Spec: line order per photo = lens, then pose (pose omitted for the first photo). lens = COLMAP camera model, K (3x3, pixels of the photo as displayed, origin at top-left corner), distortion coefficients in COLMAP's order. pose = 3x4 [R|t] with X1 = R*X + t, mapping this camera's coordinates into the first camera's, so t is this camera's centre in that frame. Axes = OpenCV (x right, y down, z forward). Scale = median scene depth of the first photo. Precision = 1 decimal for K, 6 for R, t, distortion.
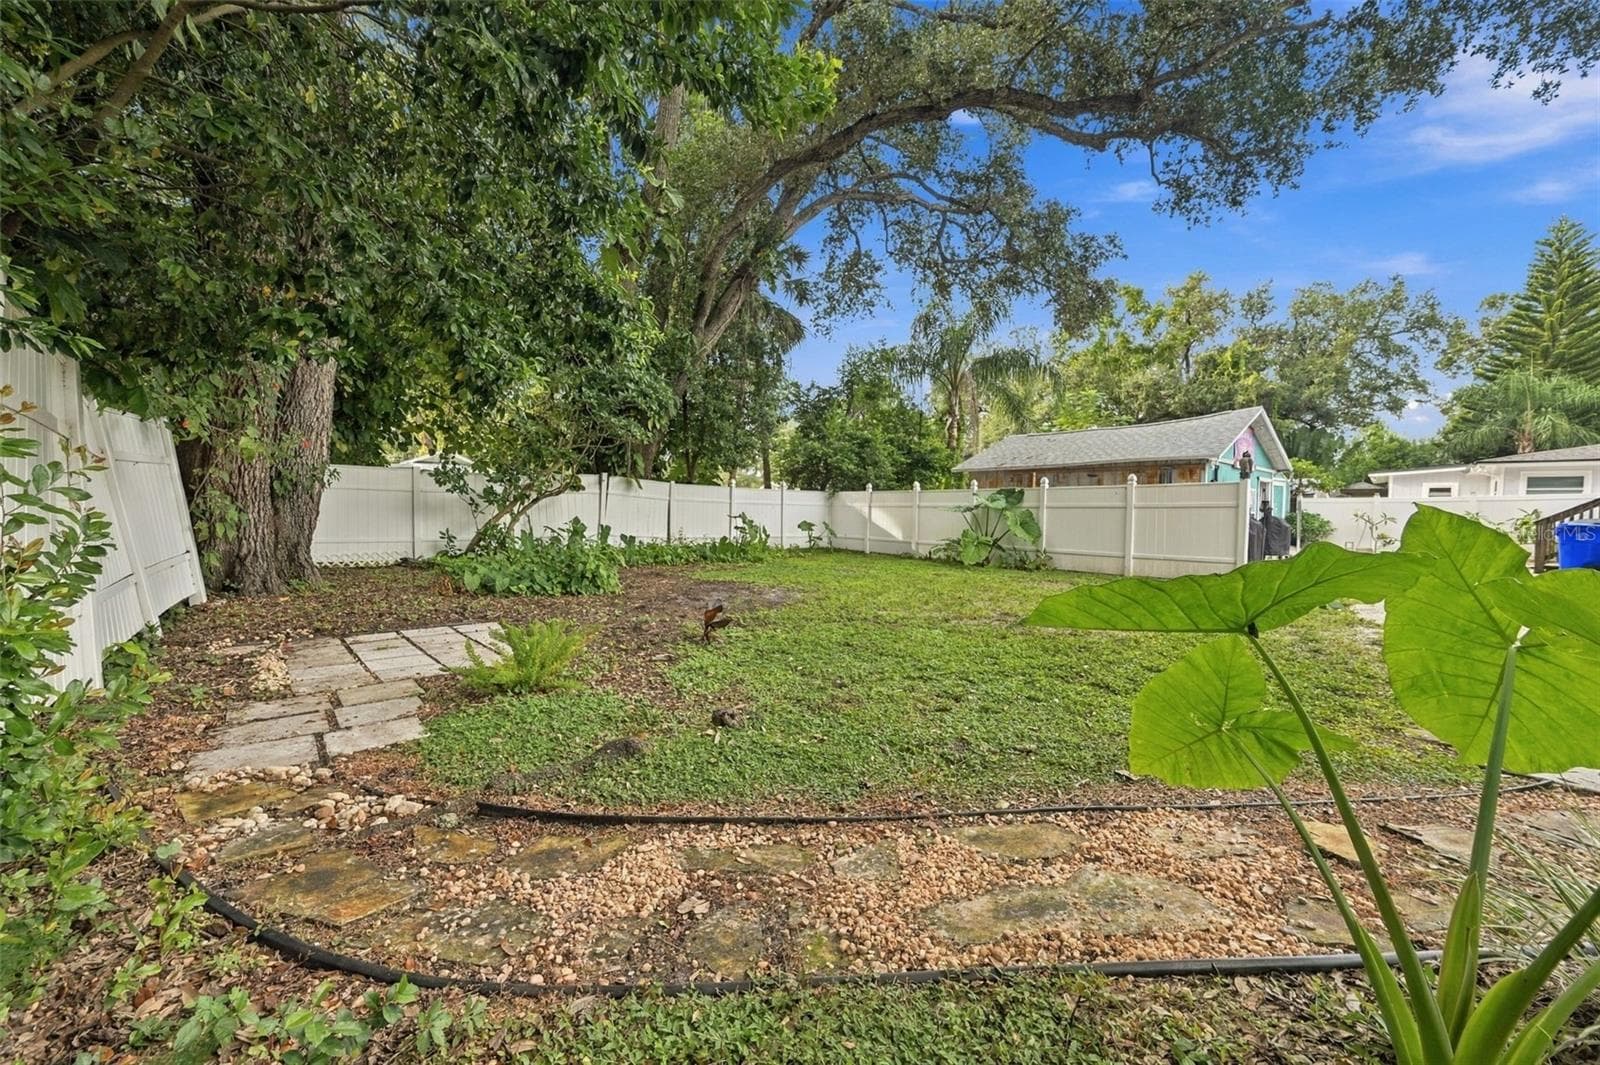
lens RADIAL K [[636.2, 0, 803.7], [0, 636.2, 526.0], [0, 0, 1]] dist [-0.000514, -0.000155]
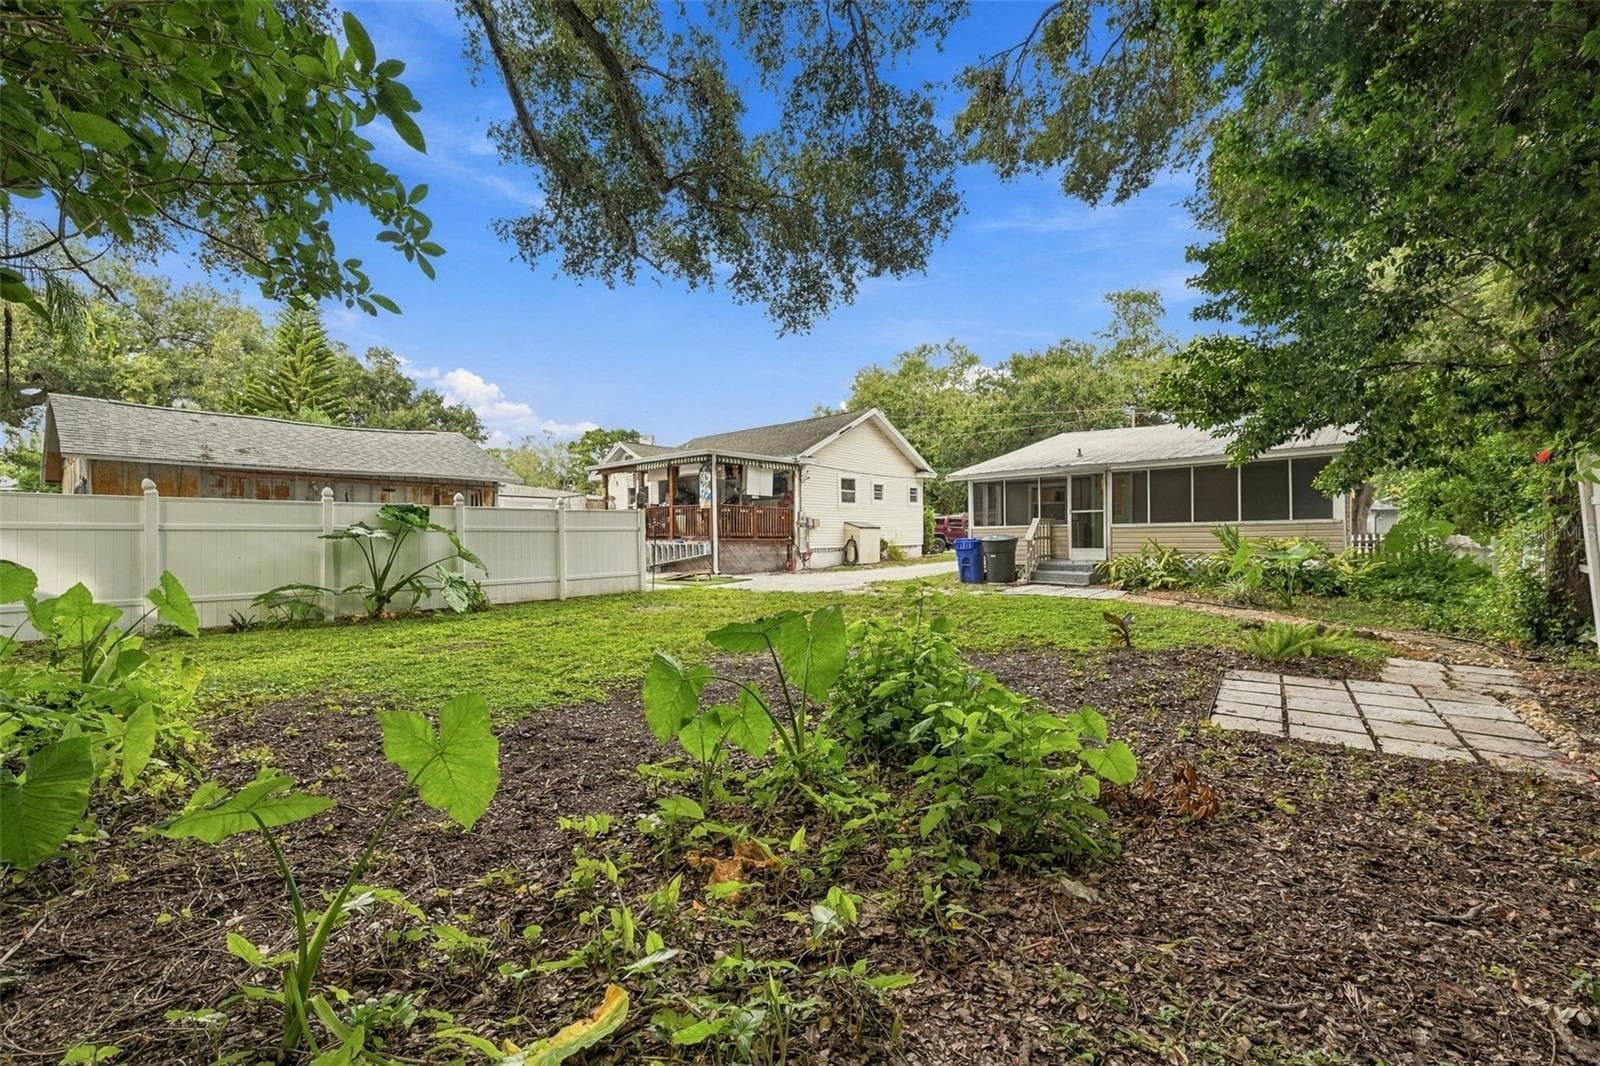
lens RADIAL K [[636.2, 0, 803.7], [0, 636.2, 526.5], [0, 0, 1]] dist [-0.000514, -0.000155]
pose [[-0.154391, -0.006612, 0.987988, -0.394618], [0.022222, 0.999701, 0.010163, -0.025028], [-0.987760, 0.023524, -0.154198, 0.556003]]
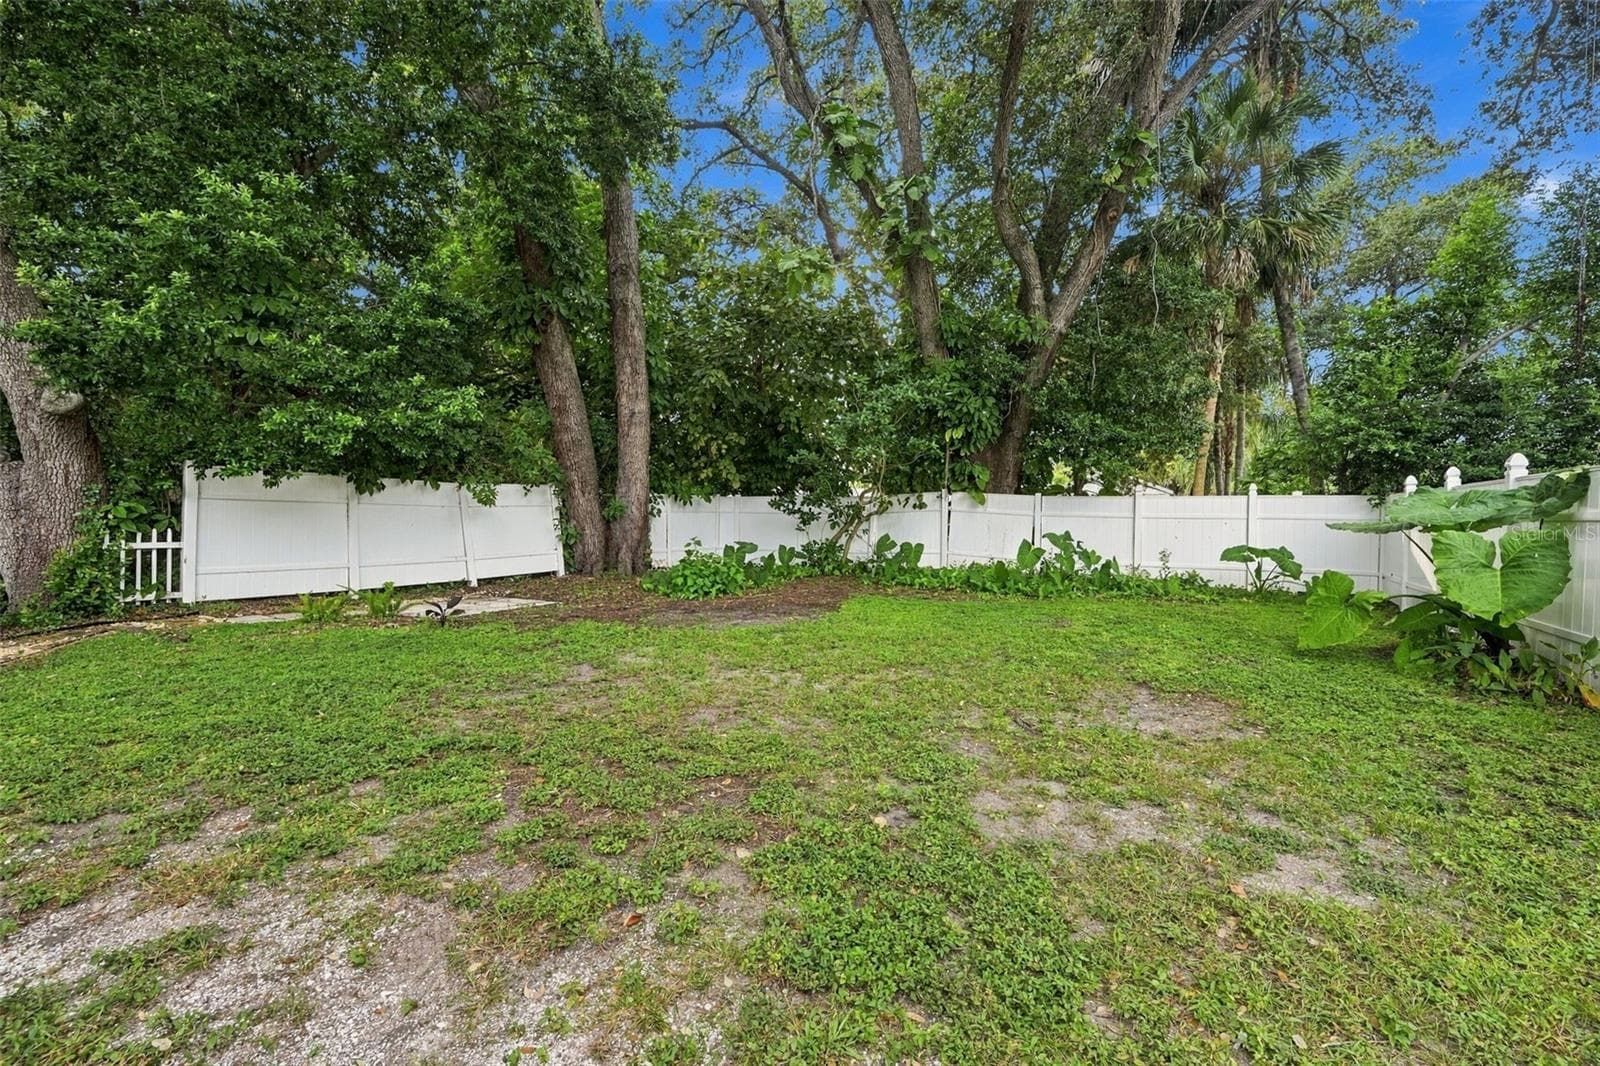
lens RADIAL K [[636.2, 0, 803.7], [0, 636.2, 526.5], [0, 0, 1]] dist [-0.000514, -0.000155]
pose [[0.349359, -0.002179, -0.936987, 0.410158], [-0.022470, 0.999690, -0.010703, -0.009827], [0.936720, 0.024793, 0.349202, 0.368753]]
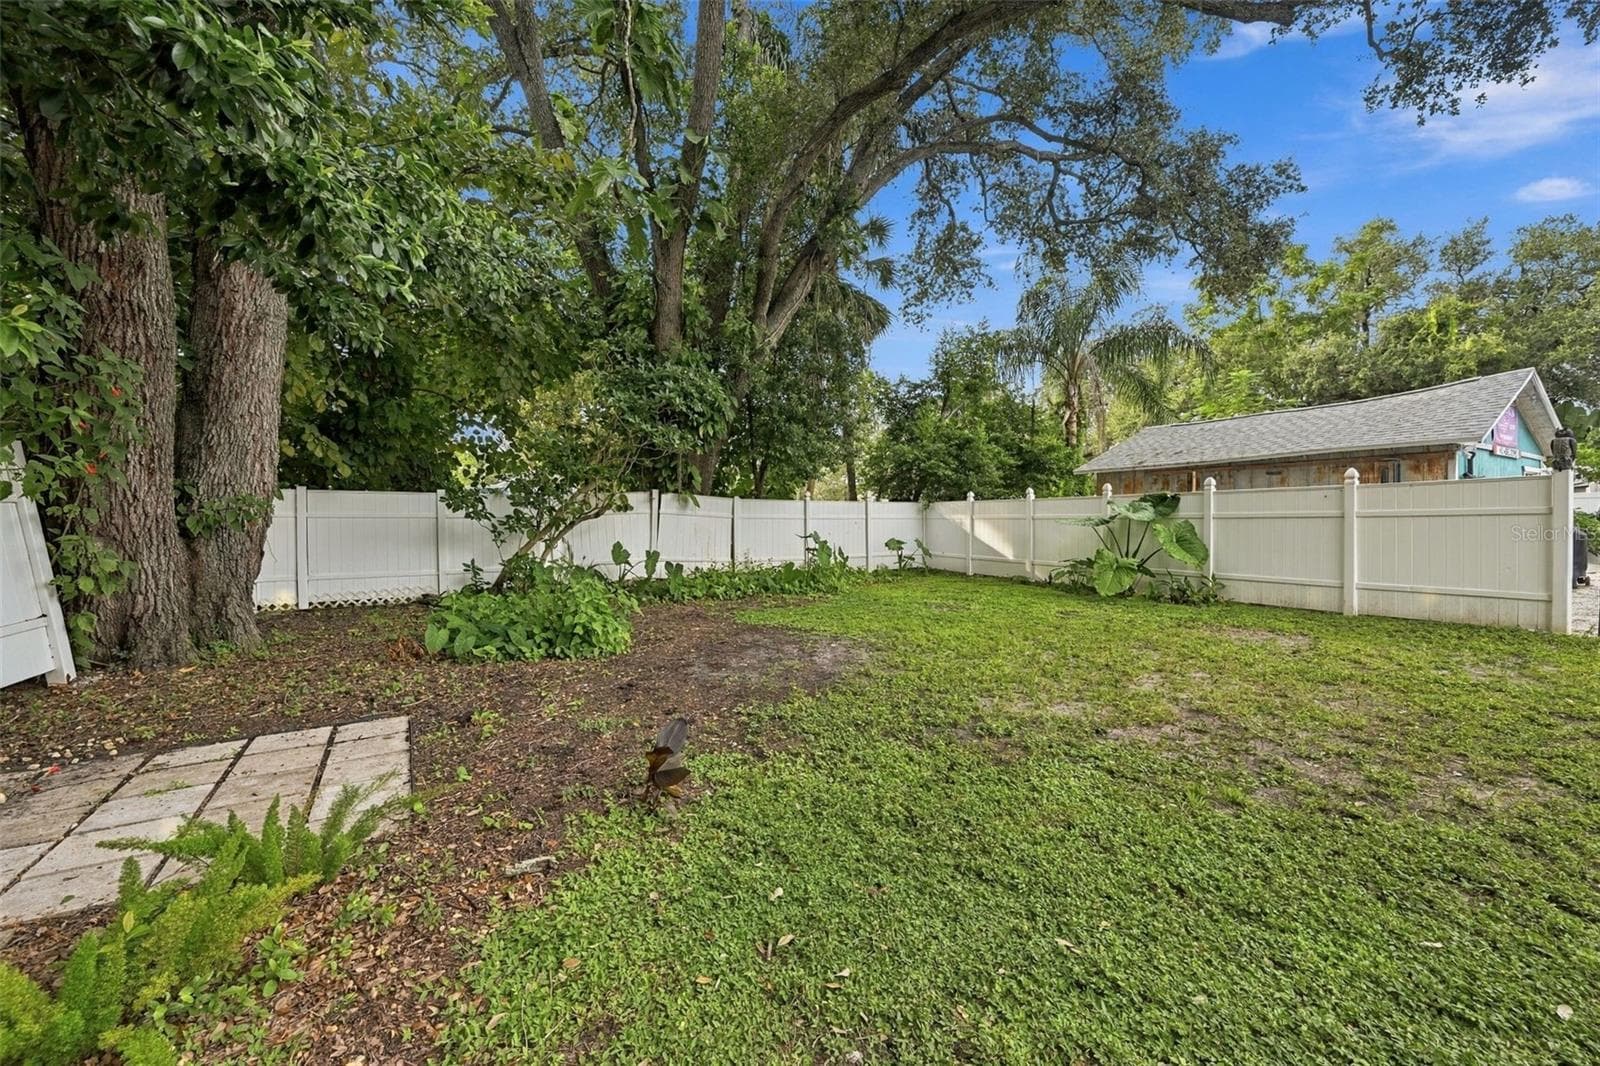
lens RADIAL K [[636.2, 0, 803.7], [0, 636.2, 526.5], [0, 0, 1]] dist [-0.000514, -0.000155]
pose [[0.986674, -0.021554, -0.161273, 0.020557], [0.019577, 0.999713, -0.013838, -0.013727], [0.161525, 0.010497, 0.986813, 0.140812]]
